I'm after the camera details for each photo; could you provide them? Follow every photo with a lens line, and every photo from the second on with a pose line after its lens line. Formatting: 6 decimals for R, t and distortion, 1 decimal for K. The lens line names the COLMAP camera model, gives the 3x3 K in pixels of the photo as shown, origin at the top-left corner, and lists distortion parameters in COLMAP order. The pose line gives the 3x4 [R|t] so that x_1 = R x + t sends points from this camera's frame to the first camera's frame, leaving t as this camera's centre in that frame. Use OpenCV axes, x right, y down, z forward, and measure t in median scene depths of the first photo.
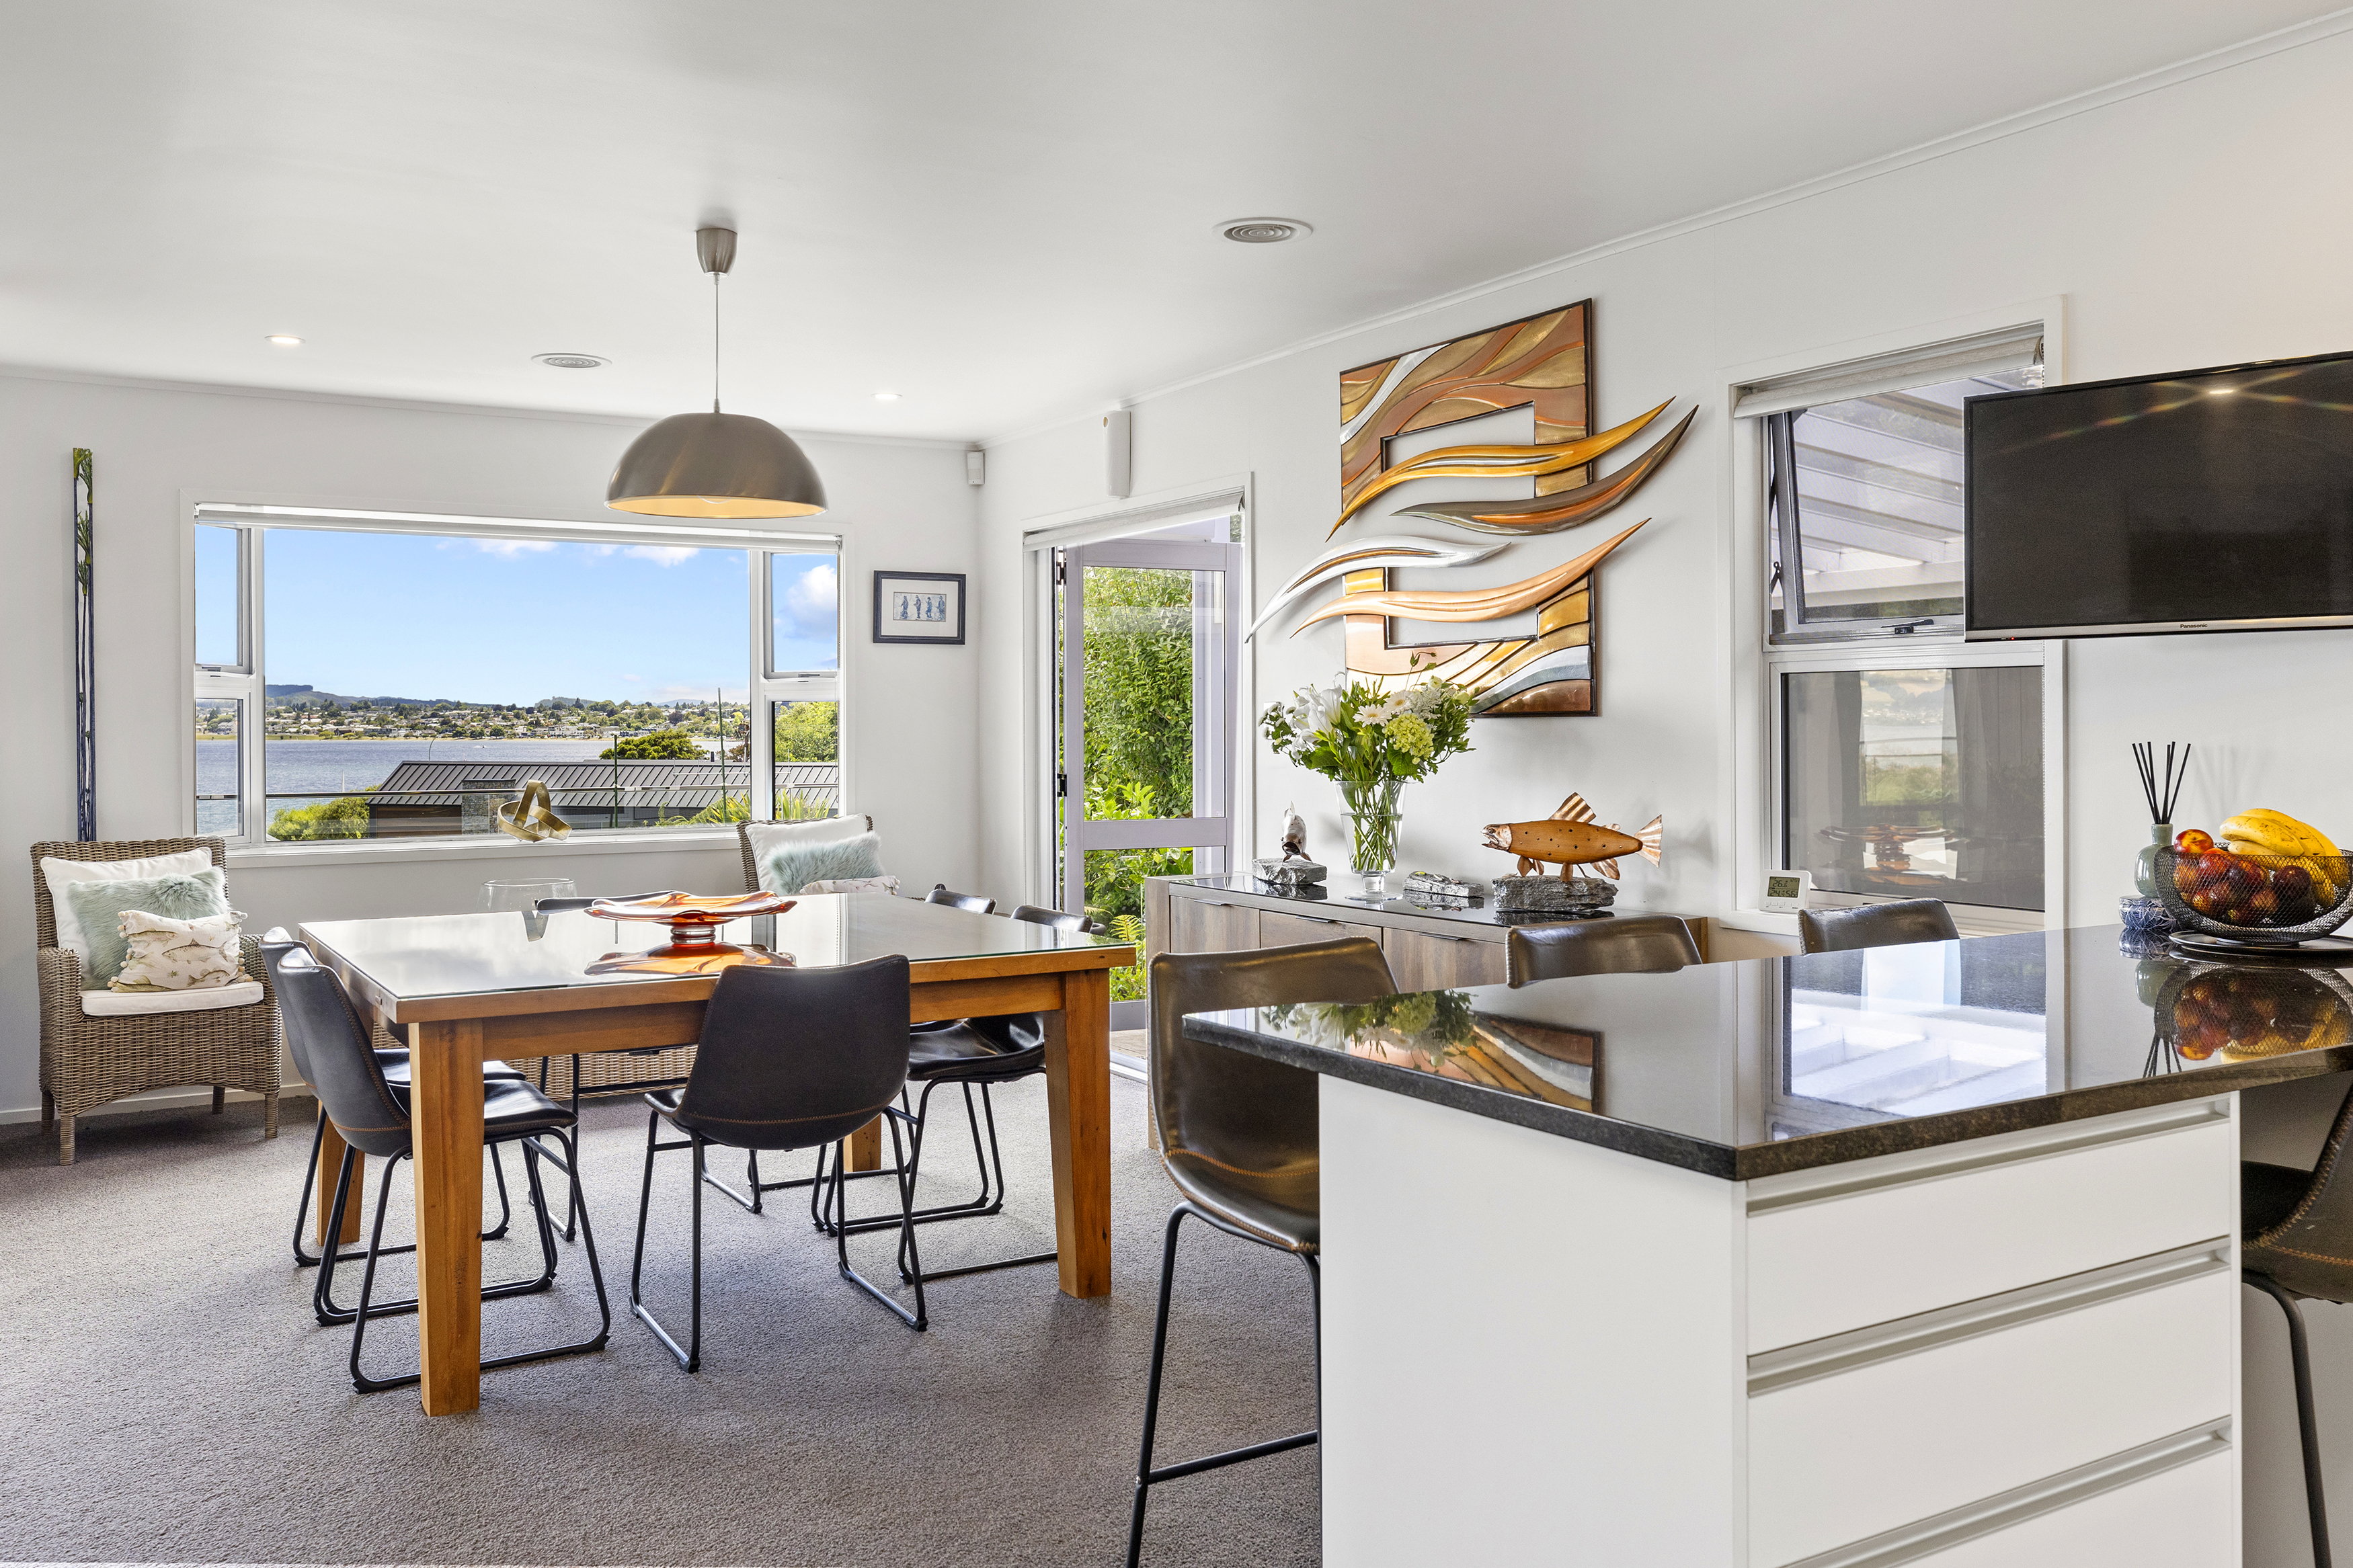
lens RADIAL K [[1864.5, 0, 1176.5], [0, 1864.5, 764.9], [0, 0, 1]] dist [-0.088434, -0.002577]
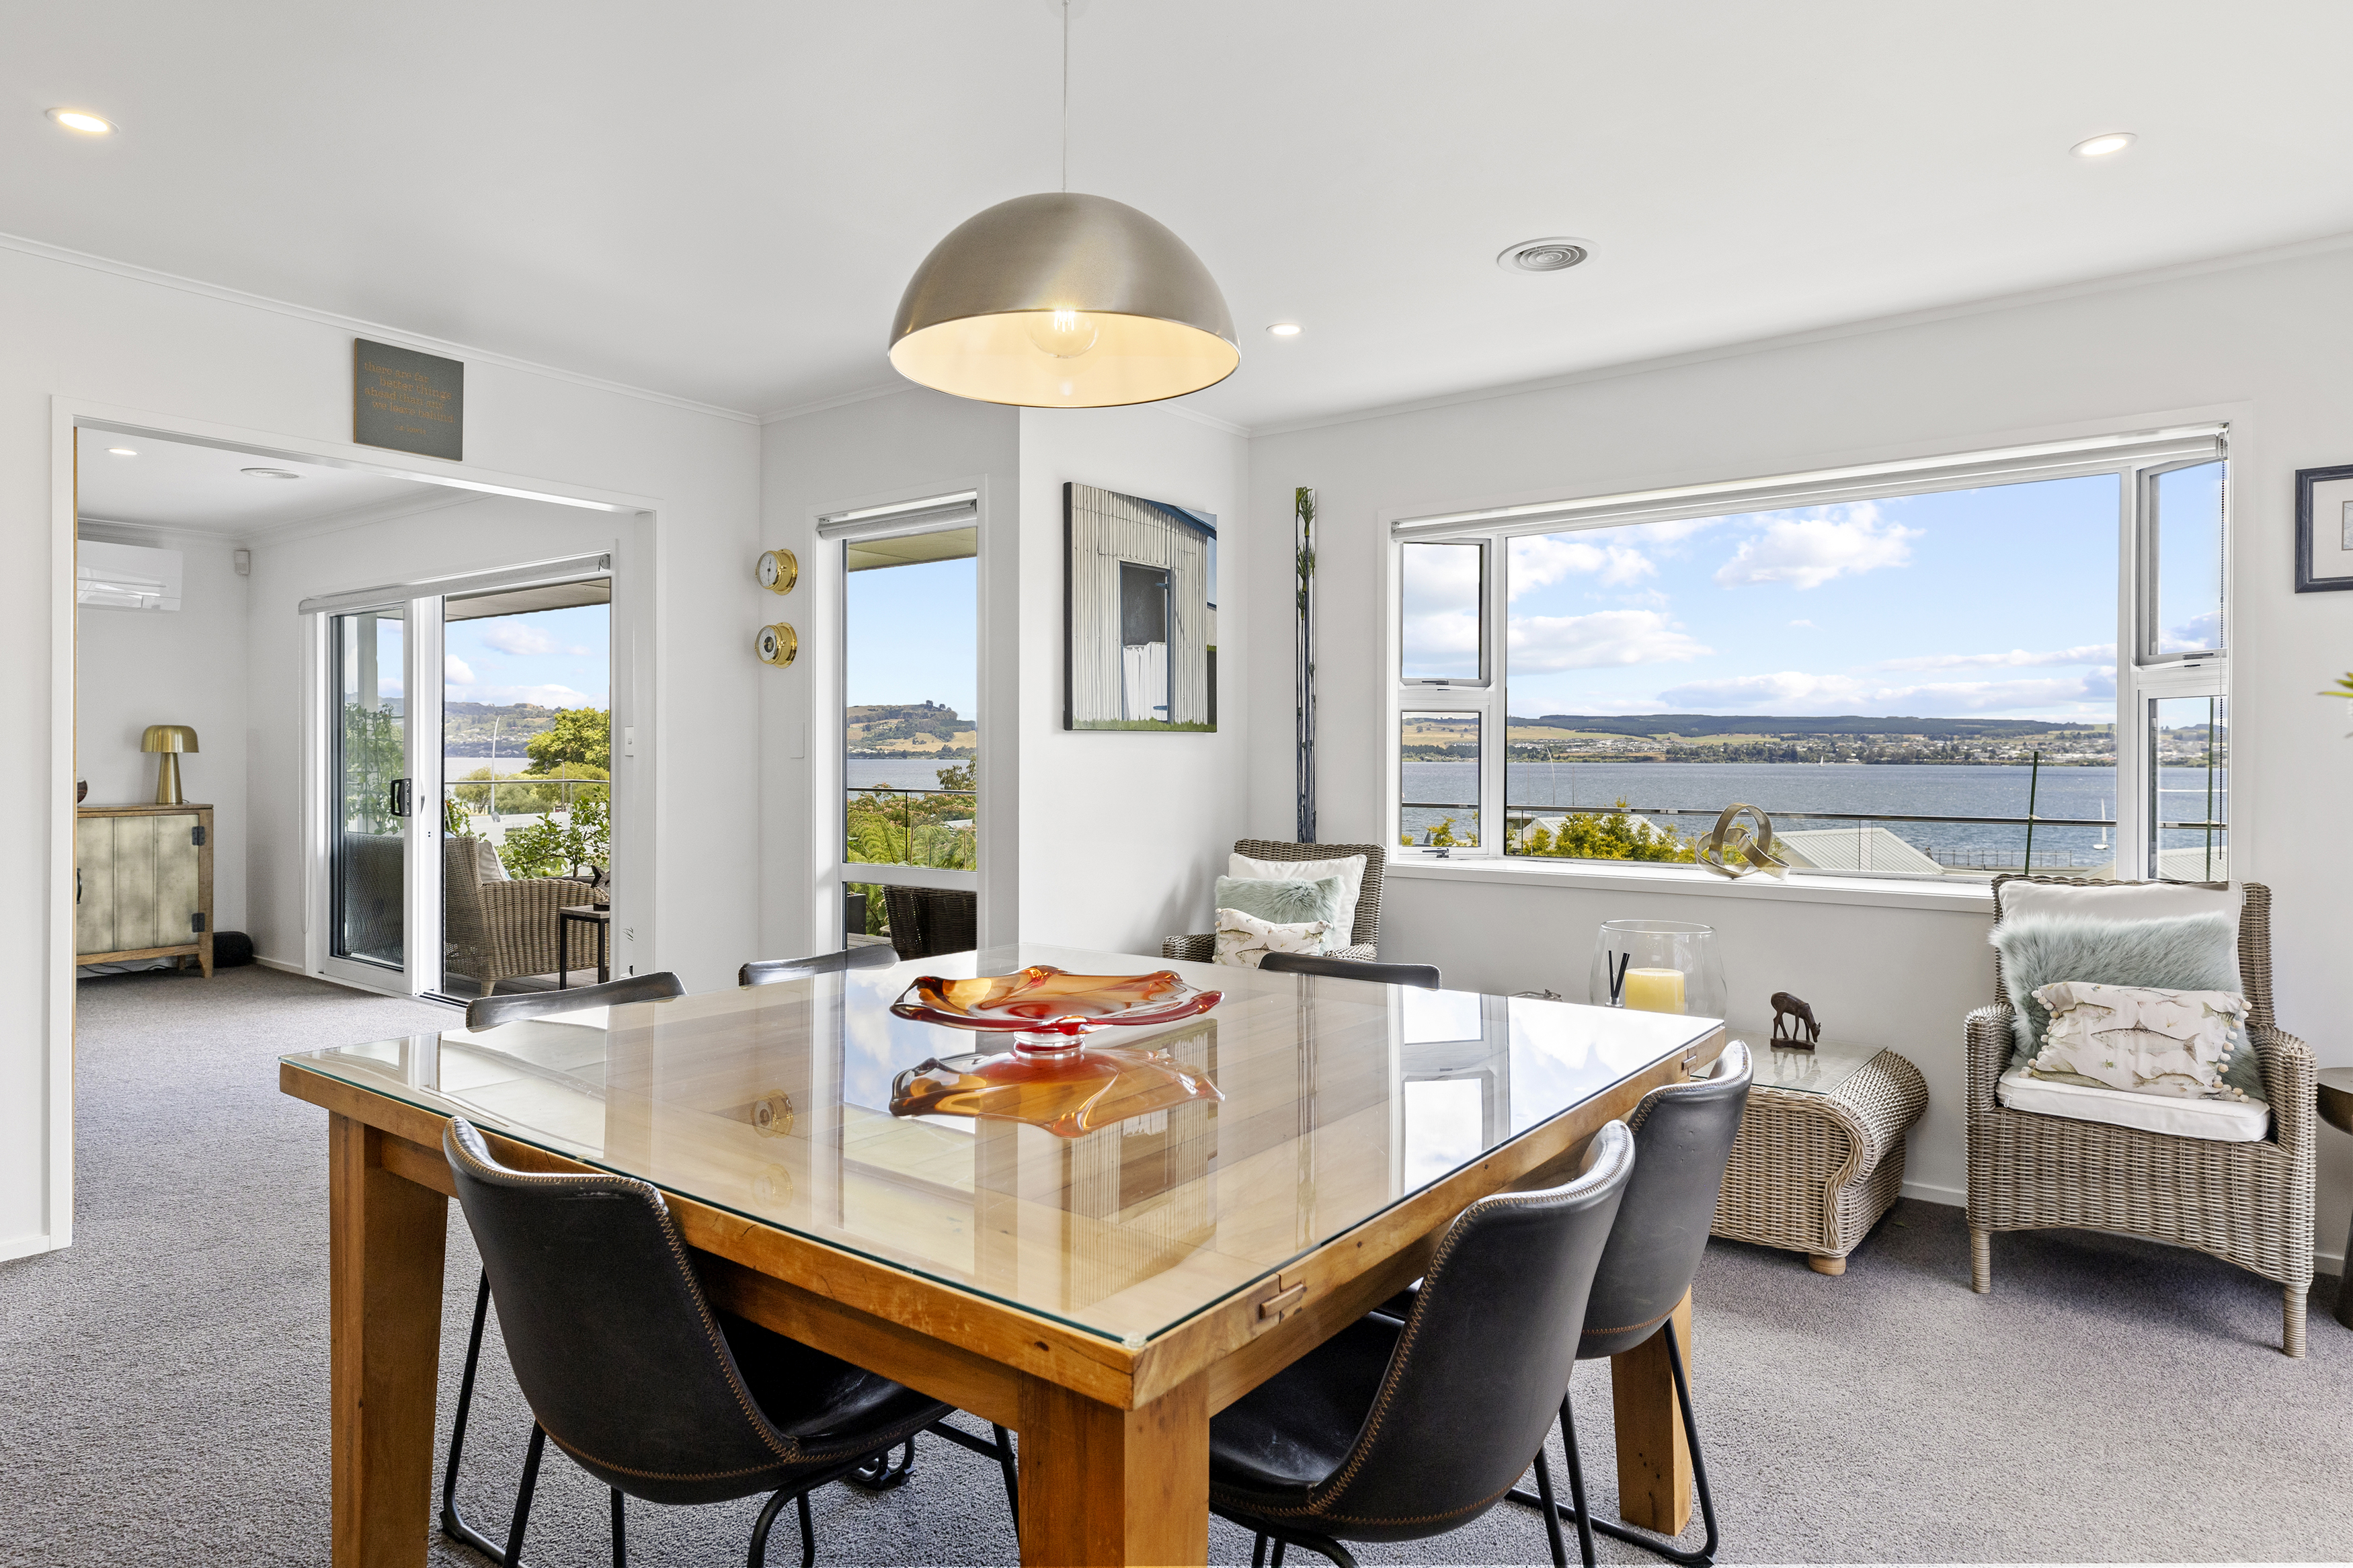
lens RADIAL K [[1356.2, 0, 1168.3], [0, 1356.2, 768.7], [0, 0, 1]] dist [0.029509, -0.000735]
pose [[0.372380, 0.011482, -0.928010, 0.124474], [-0.025124, 0.999682, 0.002287, -0.002109], [0.927740, 0.022464, 0.372550, 0.556539]]
